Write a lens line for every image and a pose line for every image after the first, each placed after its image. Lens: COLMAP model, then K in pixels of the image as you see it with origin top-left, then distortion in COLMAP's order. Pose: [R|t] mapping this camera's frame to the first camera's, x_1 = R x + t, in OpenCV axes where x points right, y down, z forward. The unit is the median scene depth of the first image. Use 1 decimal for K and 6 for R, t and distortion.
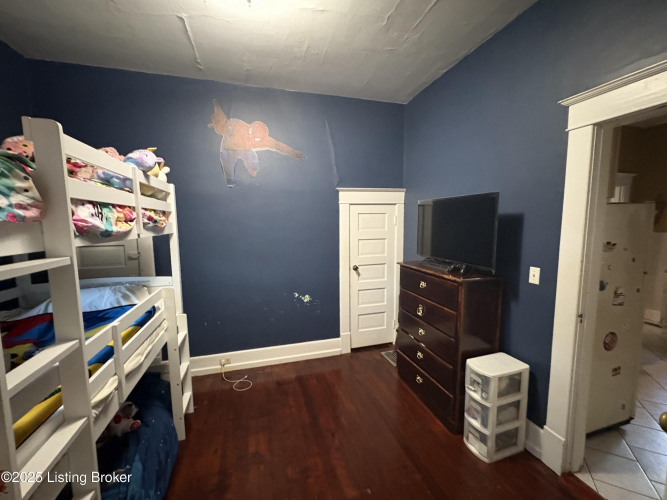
lens RADIAL K [[270.2, 0, 334.6], [0, 270.2, 248.8], [0, 0, 1]] dist [-0.004384, -0.000091]
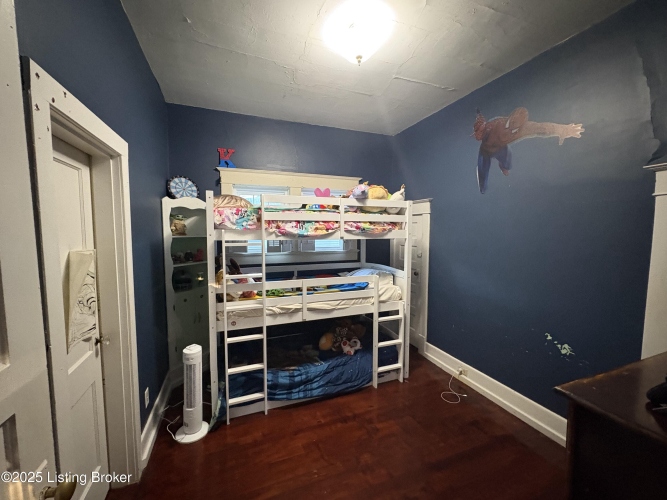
lens RADIAL K [[270.2, 0, 336.6], [0, 270.2, 249.6], [0, 0, 1]] dist [-0.004384, -0.000091]
pose [[0.105626, 0.078688, -0.991288, 0.676517], [-0.100538, 0.992601, 0.068080, -0.061417], [0.989311, 0.092471, 0.112755, 0.542336]]
